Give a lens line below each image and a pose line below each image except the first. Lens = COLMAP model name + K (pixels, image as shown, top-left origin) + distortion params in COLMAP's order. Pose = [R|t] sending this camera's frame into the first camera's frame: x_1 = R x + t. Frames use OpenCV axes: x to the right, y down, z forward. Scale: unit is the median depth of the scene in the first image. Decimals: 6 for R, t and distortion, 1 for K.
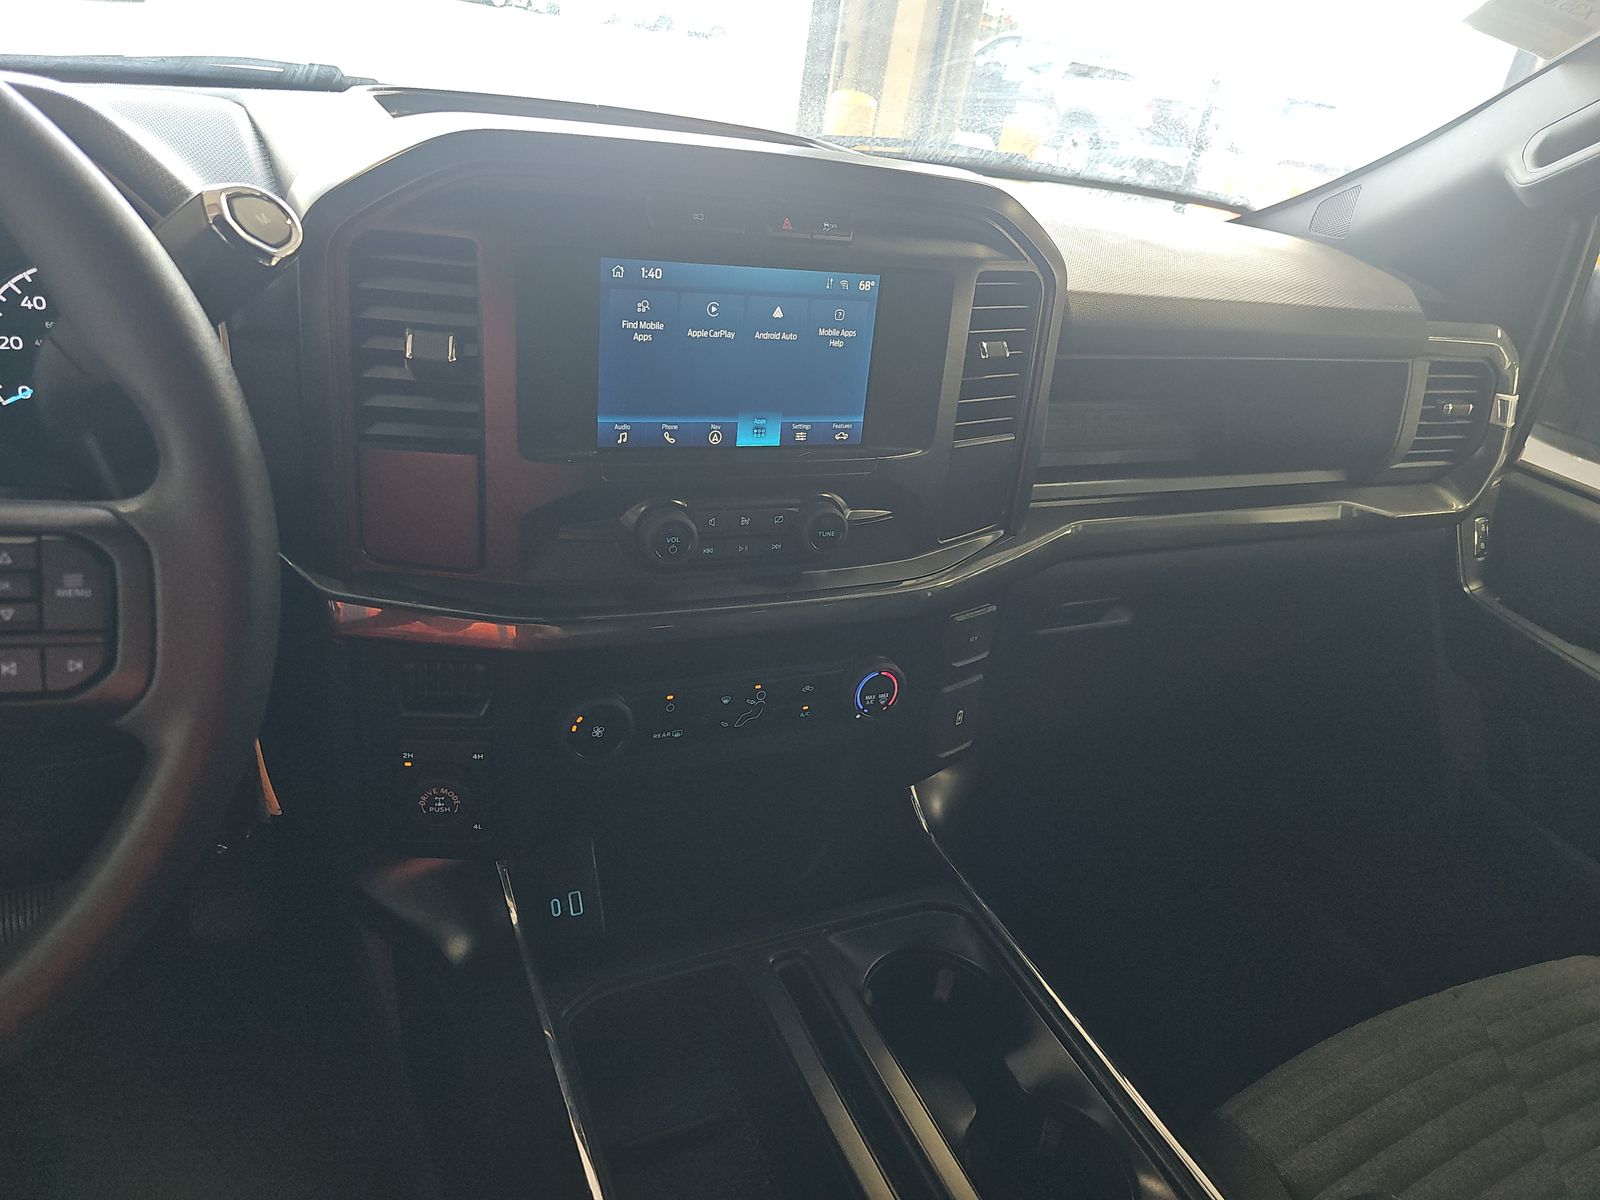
lens RADIAL K [[1072.2, 0, 800.1], [0, 1072.2, 627.7], [0, 0, 1]] dist [0.034429, -0.052931]
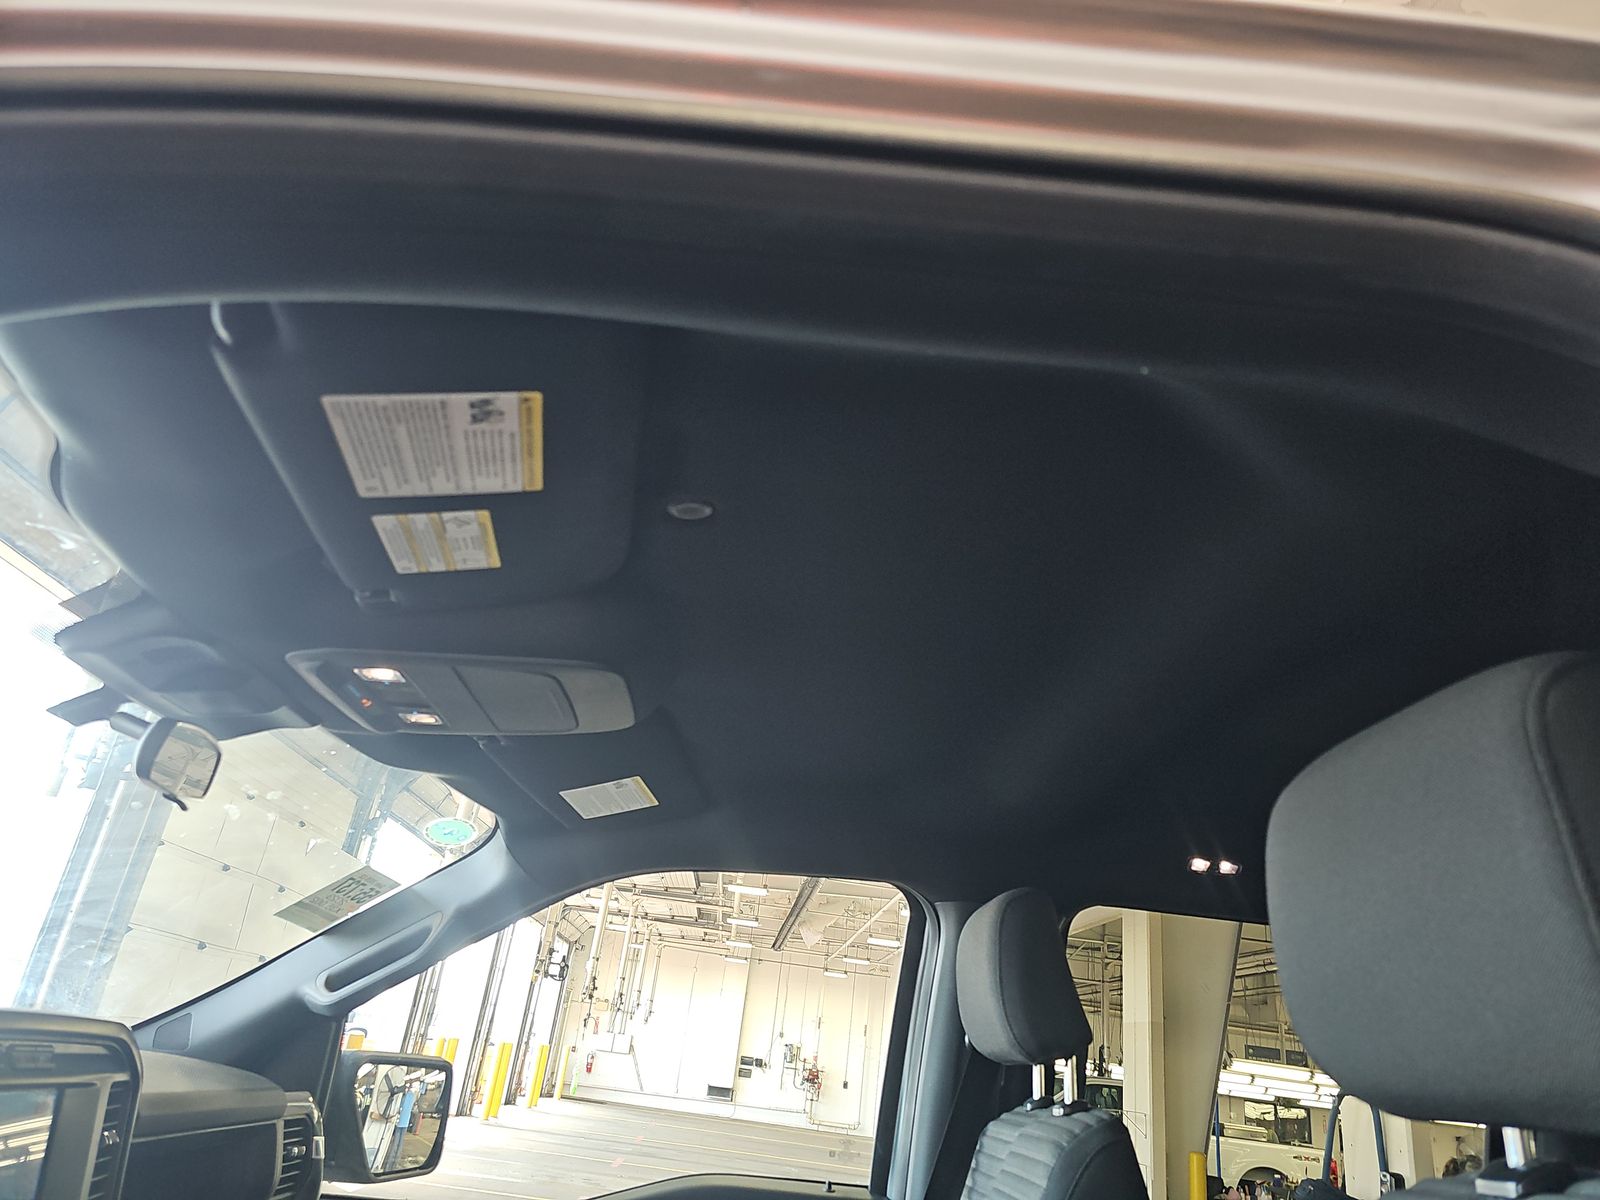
lens RADIAL K [[1069.5, 0, 814.3], [0, 1069.5, 591.7], [0, 0, 1]] dist [0.057325, -0.049784]
pose [[0.364956, 0.280075, 0.887899, -0.724230], [0.410865, 0.807342, -0.423543, 0.111464], [-0.835462, 0.519381, 0.179571, -0.303772]]
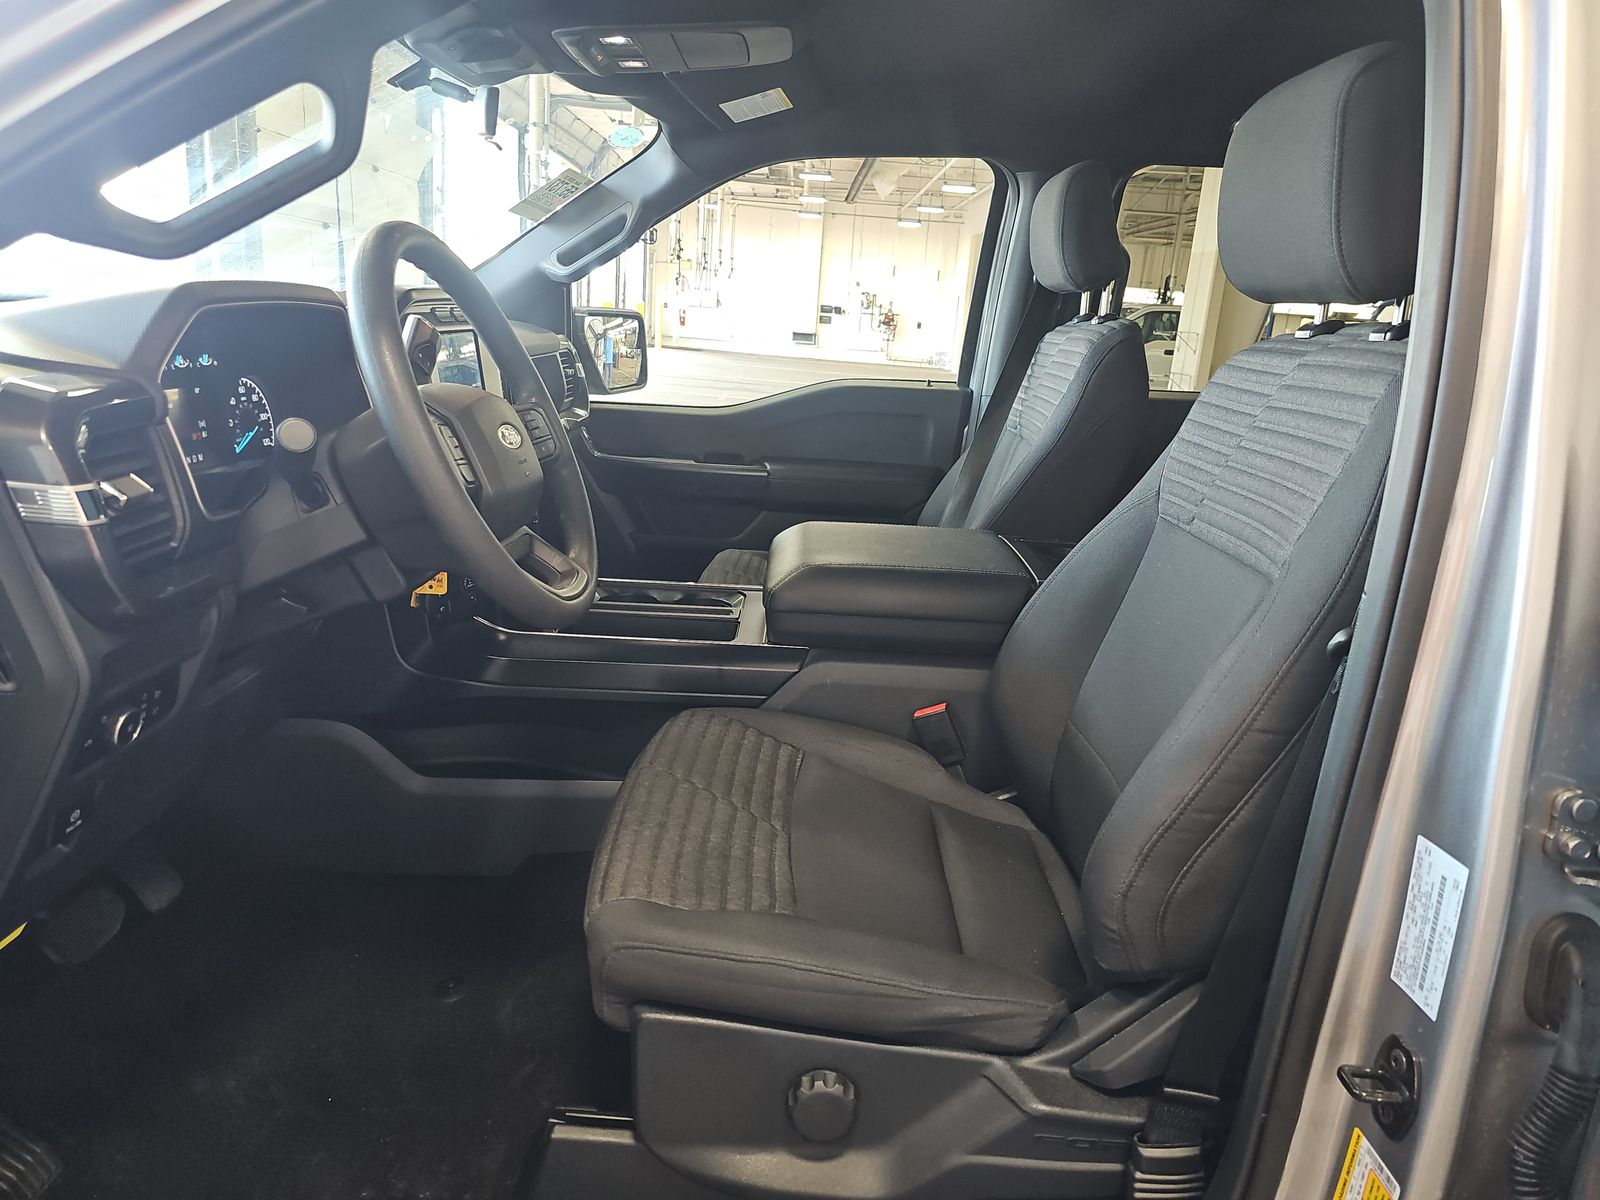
lens RADIAL K [[1071.2, 0, 800.0], [0, 1071.2, 600.0], [0, 0, 1]] dist [0.061126, -0.055095]
pose [[0.431700, -0.345684, 0.833149, -1.250235], [0.446165, 0.884581, 0.135841, 0.130076], [-0.783946, 0.313080, 0.536106, -0.445880]]
